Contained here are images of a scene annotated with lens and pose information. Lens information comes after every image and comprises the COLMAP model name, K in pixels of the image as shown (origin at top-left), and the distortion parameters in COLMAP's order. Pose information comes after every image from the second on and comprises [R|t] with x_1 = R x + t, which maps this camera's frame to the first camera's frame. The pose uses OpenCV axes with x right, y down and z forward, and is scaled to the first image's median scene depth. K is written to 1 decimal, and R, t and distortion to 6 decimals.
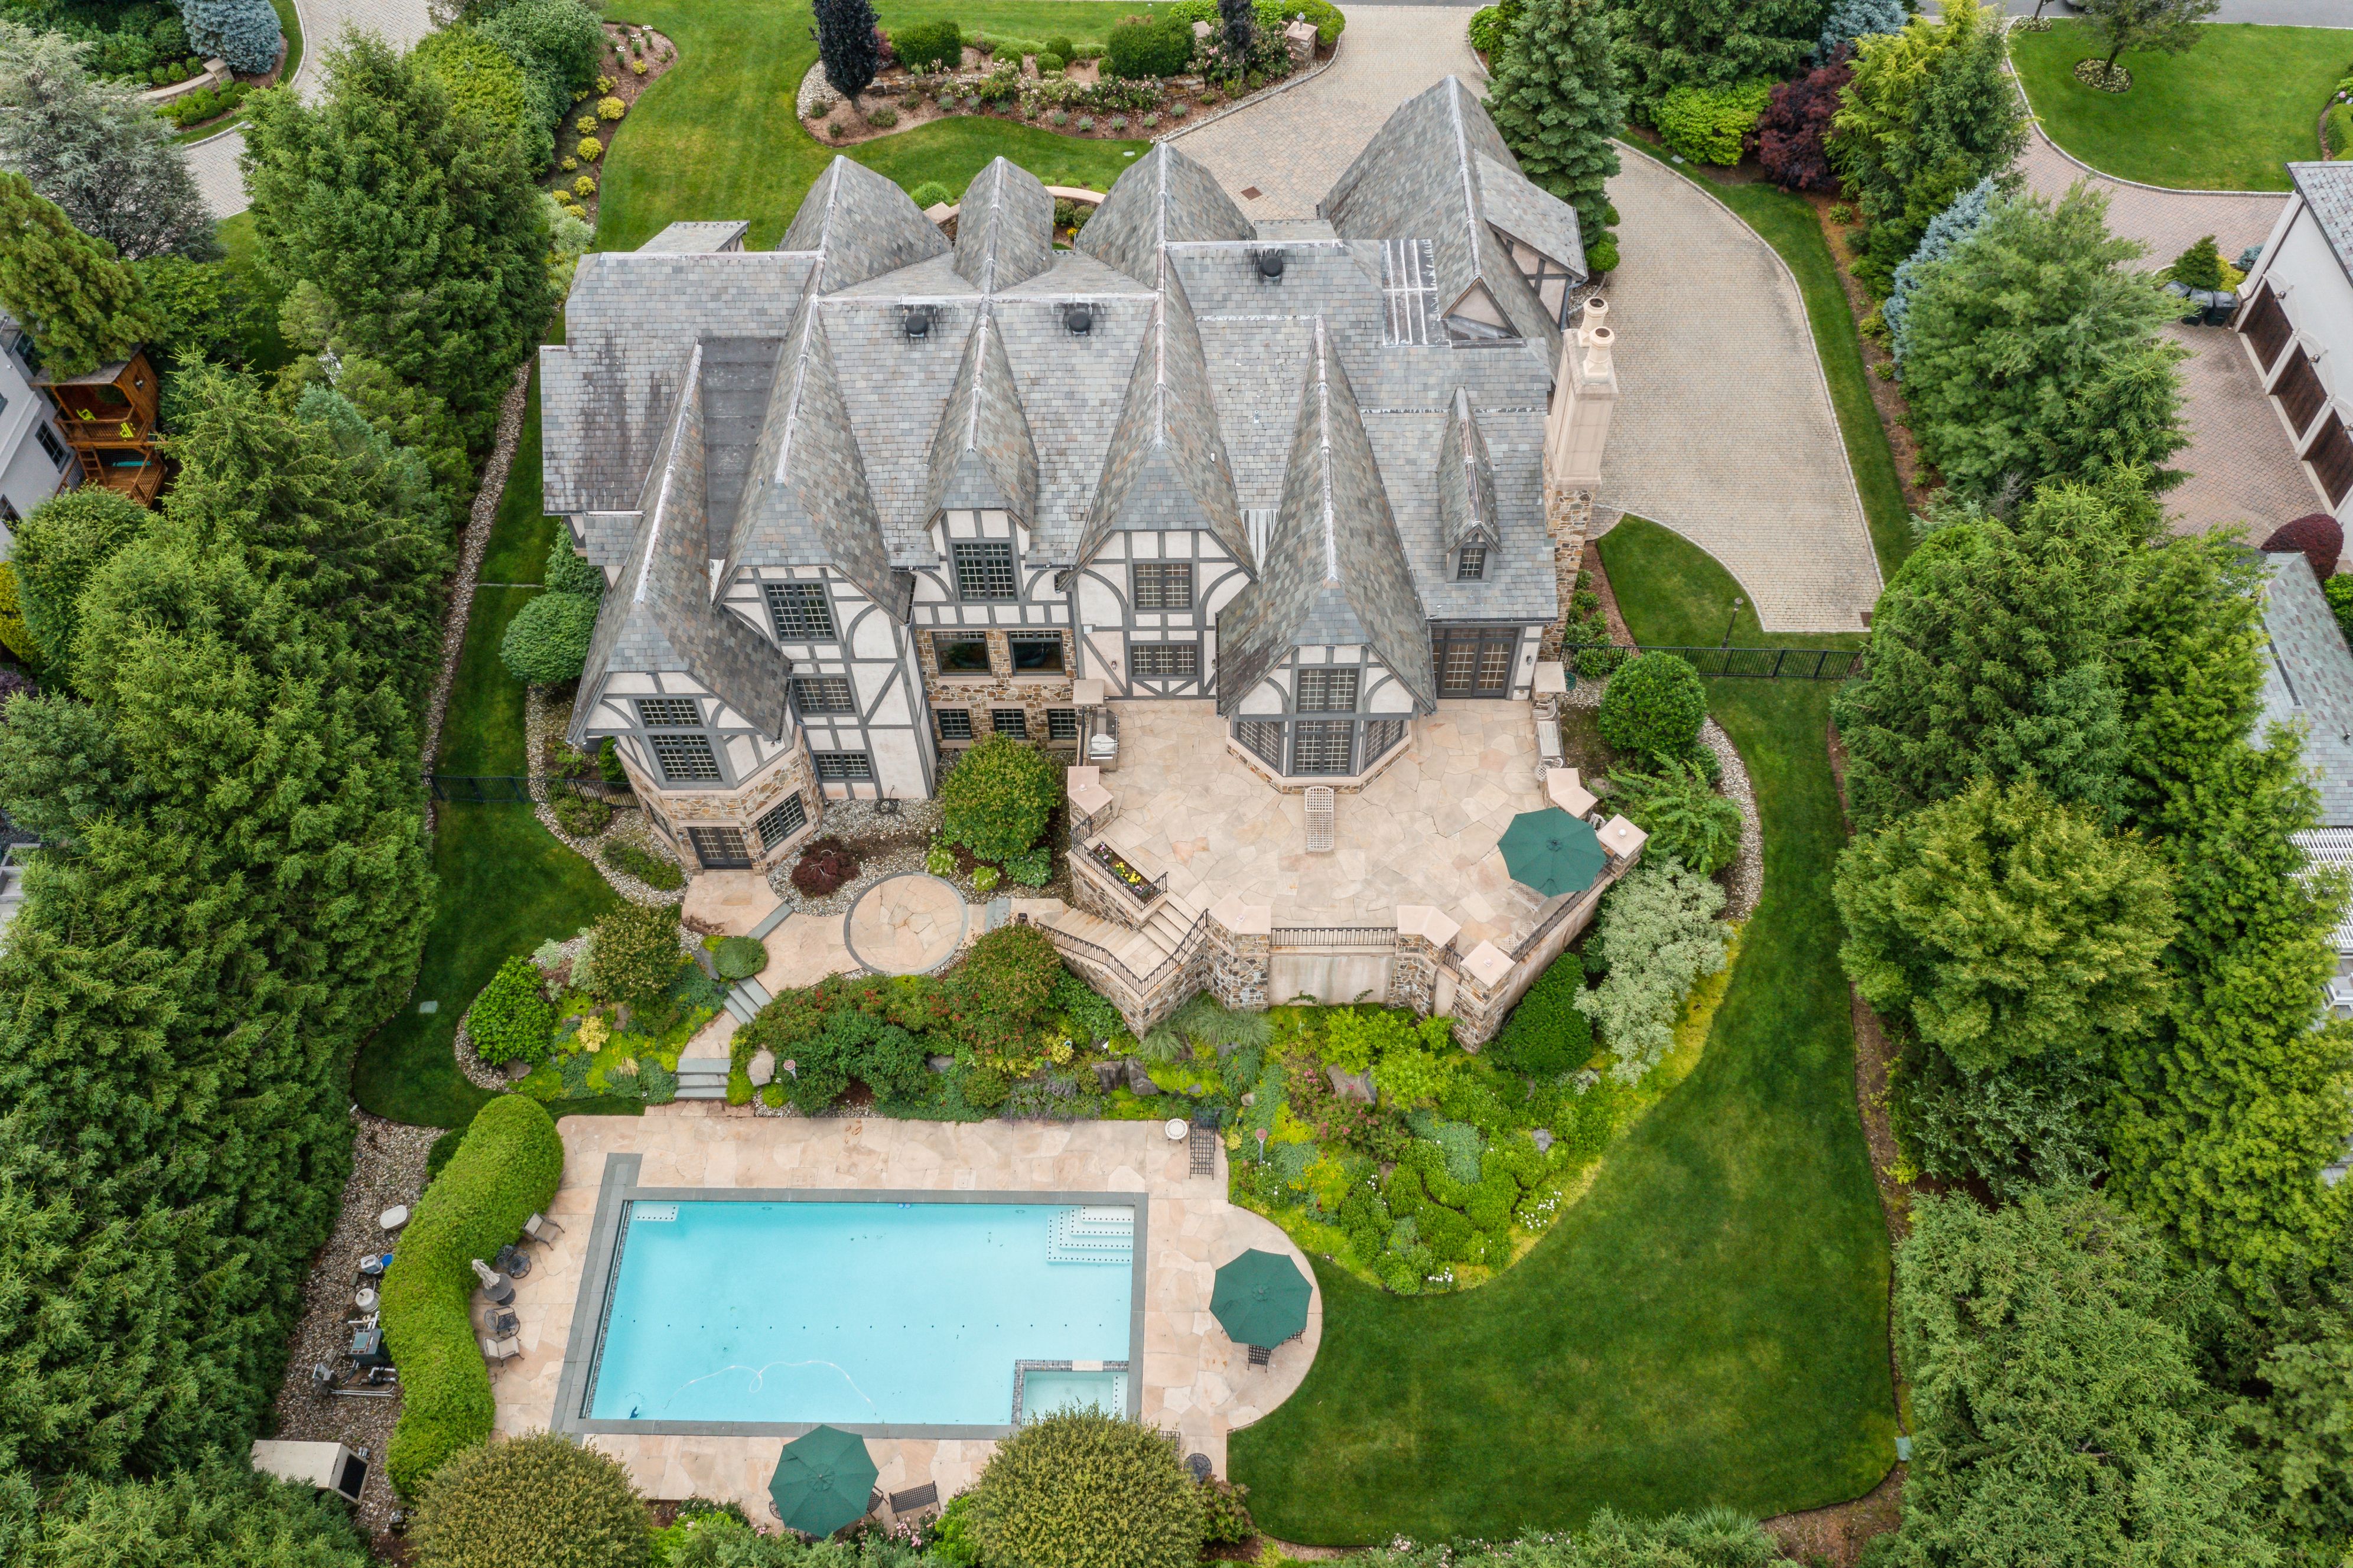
lens RADIAL K [[1866.8, 0, 1158.7], [0, 1866.8, 786.3], [0, 0, 1]] dist [0.003739, -0.006227]
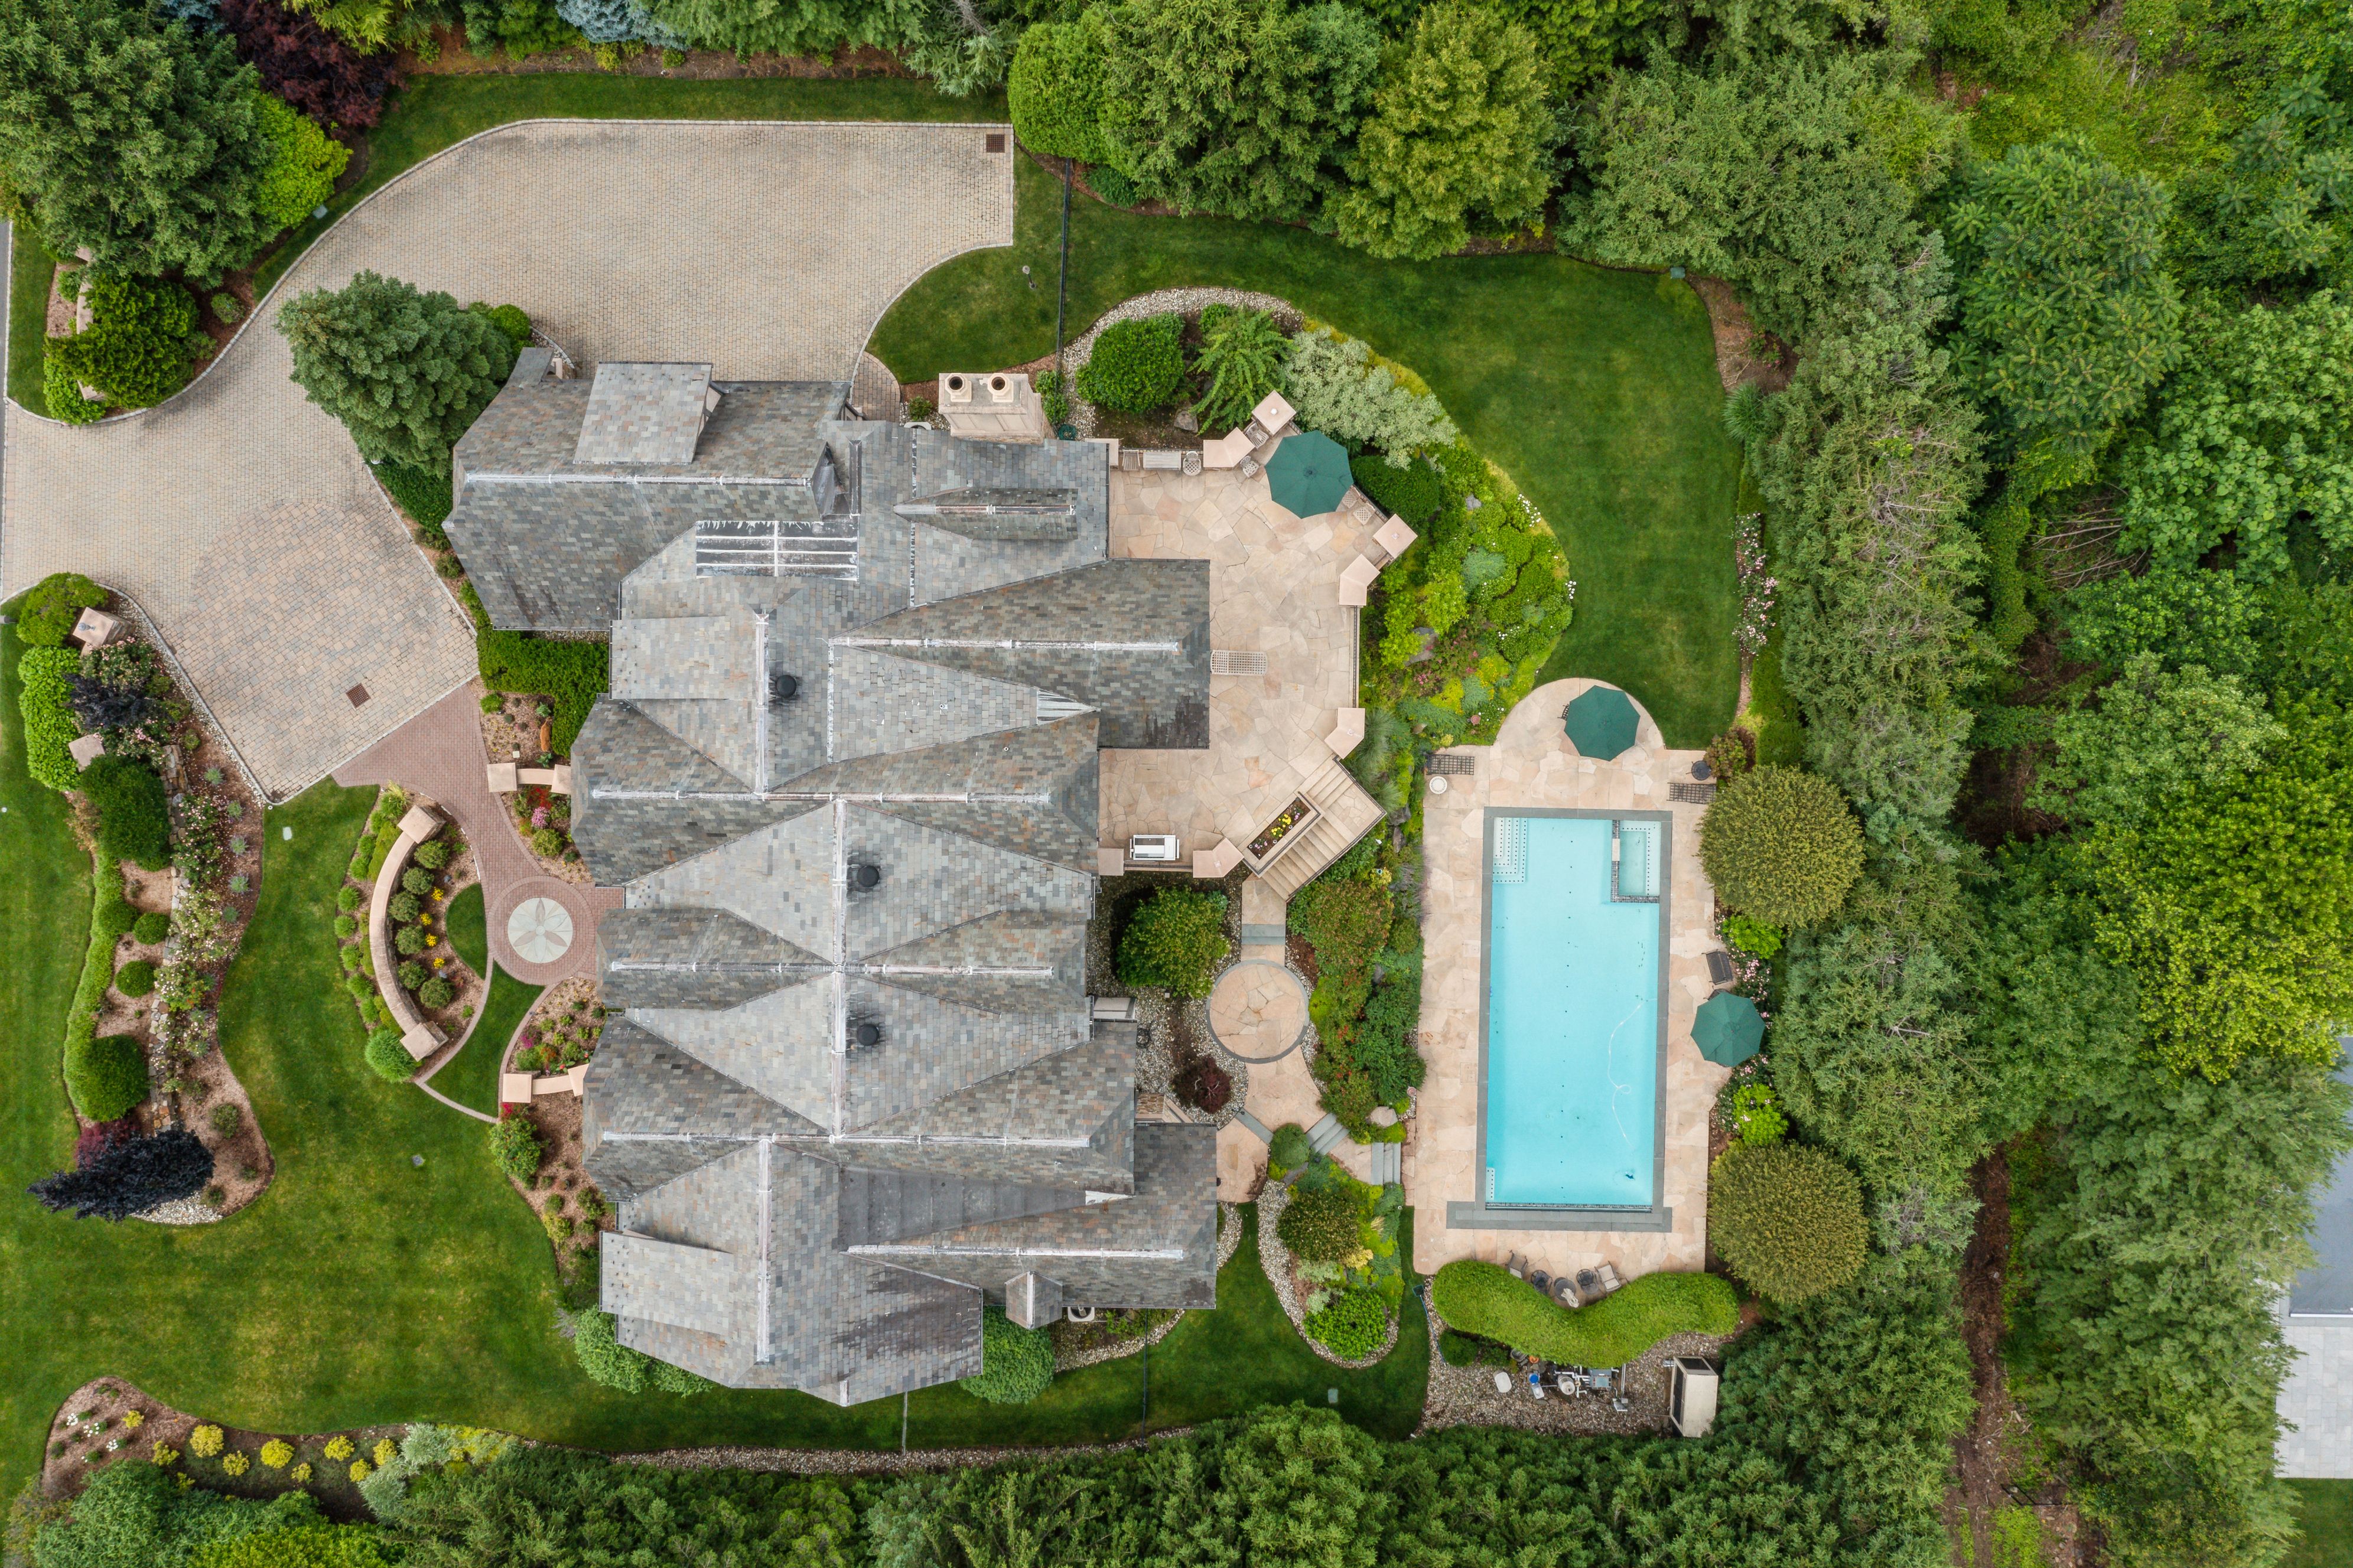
lens RADIAL K [[1866.8, 0, 1158.7], [0, 1866.8, 786.3], [0, 0, 1]] dist [0.003739, -0.006227]
pose [[-0.000682, -0.999972, 0.007396, -0.000647], [0.814104, 0.003740, 0.580706, -0.703311], [-0.580718, 0.006418, 0.814079, 0.069725]]
